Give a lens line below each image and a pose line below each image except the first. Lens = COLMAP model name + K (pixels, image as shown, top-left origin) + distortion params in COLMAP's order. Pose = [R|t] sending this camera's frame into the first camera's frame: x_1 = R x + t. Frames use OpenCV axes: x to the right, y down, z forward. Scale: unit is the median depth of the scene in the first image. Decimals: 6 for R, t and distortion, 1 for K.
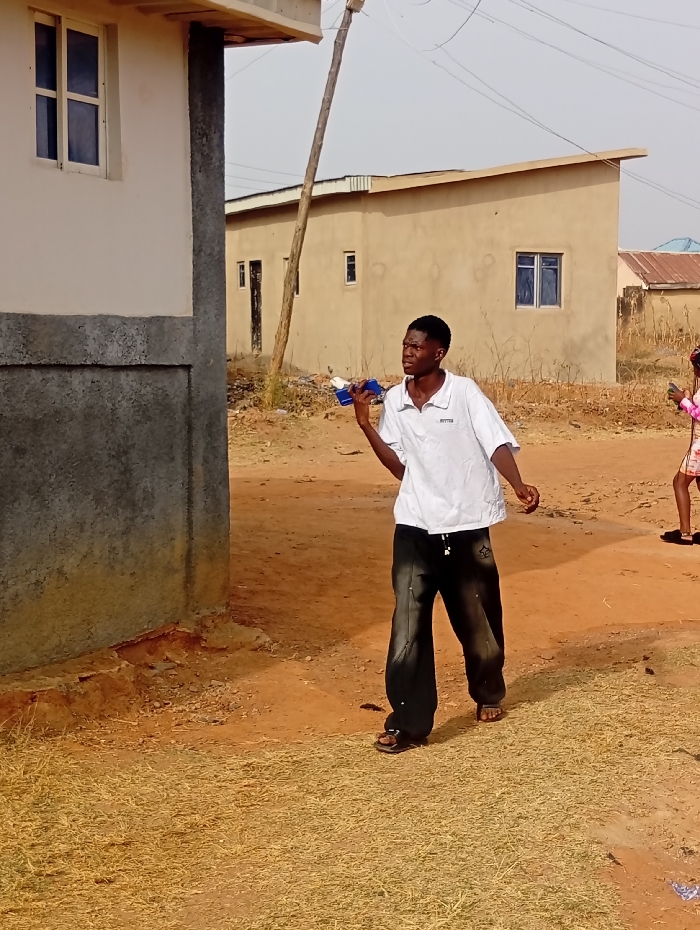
lens RADIAL K [[1517.3, 0, 332.5], [0, 1517.3, 467.4], [0, 0, 1]] dist [0.099618, -0.072133]
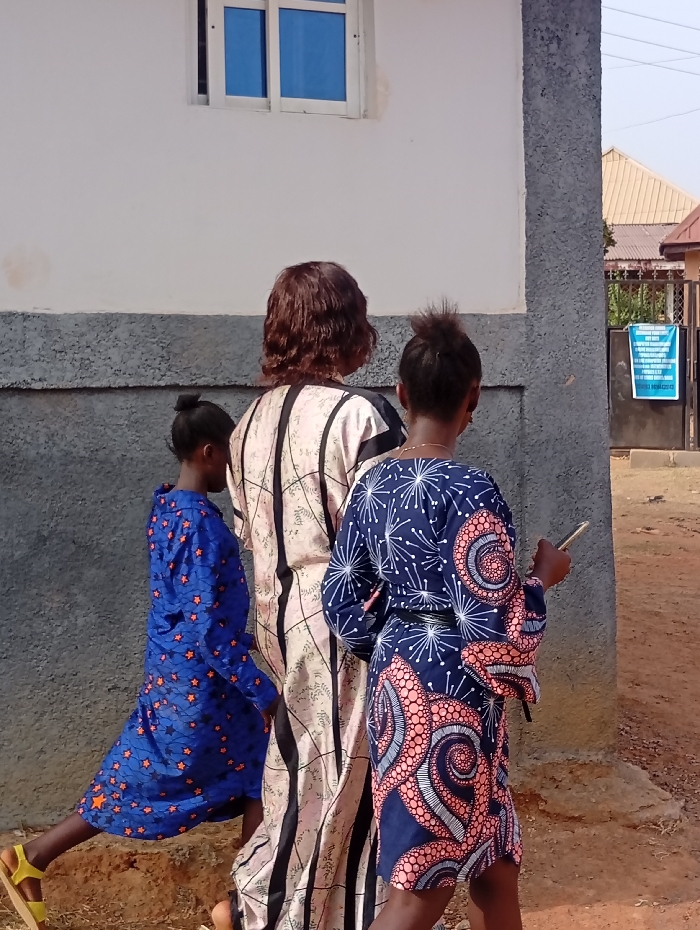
lens RADIAL K [[1517.3, 0, 332.5], [0, 1517.3, 467.4], [0, 0, 1]] dist [0.099618, -0.072133]
pose [[0.782987, 0.020424, -0.621703, 0.259769], [-0.036182, 0.999264, -0.012741, -0.019951], [0.620985, 0.032470, 0.783150, 0.425894]]
